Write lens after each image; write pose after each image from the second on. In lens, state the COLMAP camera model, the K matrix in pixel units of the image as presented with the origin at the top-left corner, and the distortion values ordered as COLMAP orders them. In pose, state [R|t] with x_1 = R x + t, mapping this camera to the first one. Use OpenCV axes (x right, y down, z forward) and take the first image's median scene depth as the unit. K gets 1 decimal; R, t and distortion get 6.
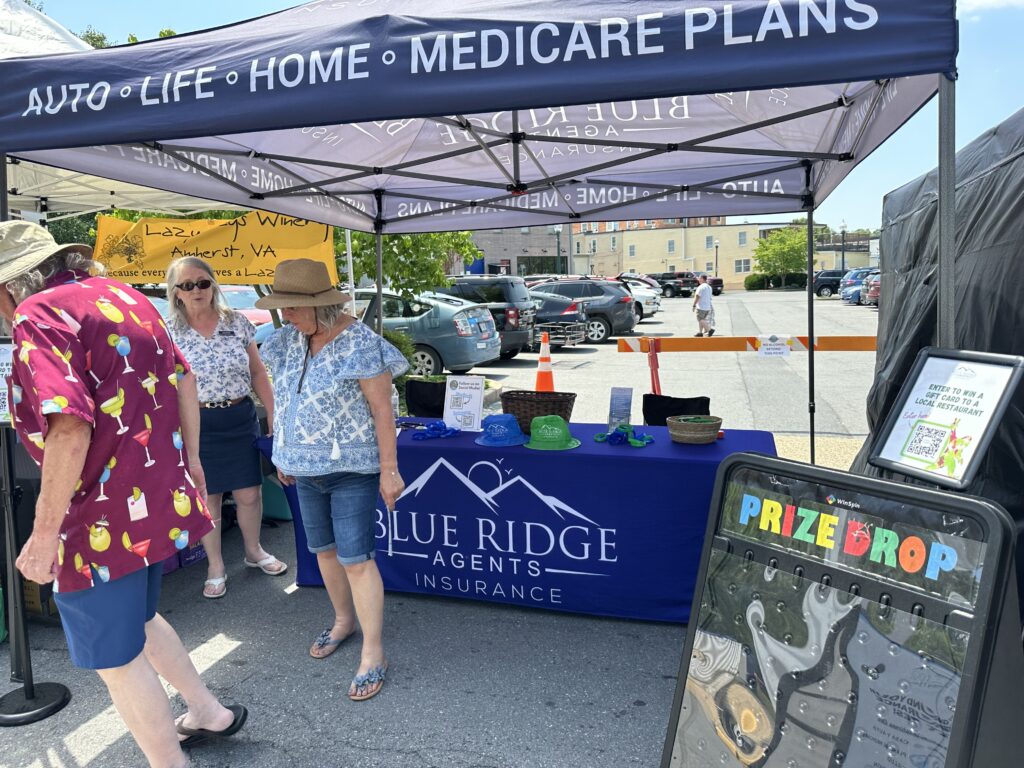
lens RADIAL K [[730.7, 0, 498.6], [0, 730.7, 369.5], [0, 0, 1]] dist [0.000014, -0.000990]
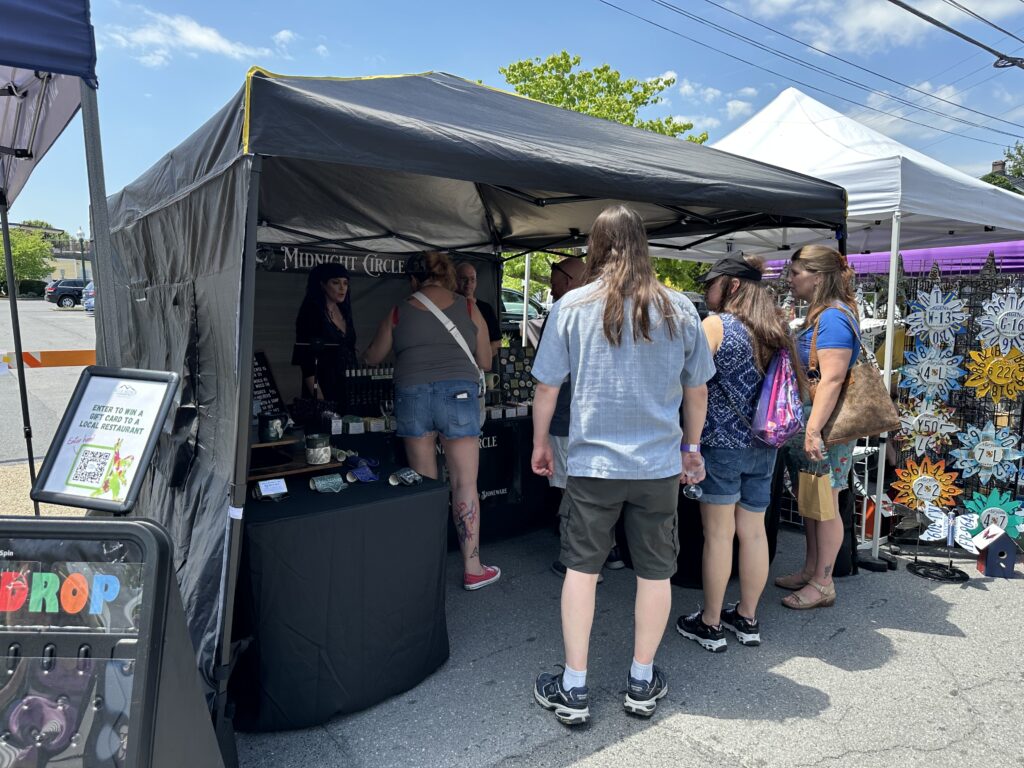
lens RADIAL K [[730.7, 0, 498.6], [0, 730.7, 369.5], [0, 0, 1]] dist [0.000014, -0.000990]
pose [[0.594102, -0.045866, 0.803081, 0.149026], [0.057951, 0.998219, 0.014140, -0.009143], [-0.802299, 0.038139, 0.595702, 0.014017]]
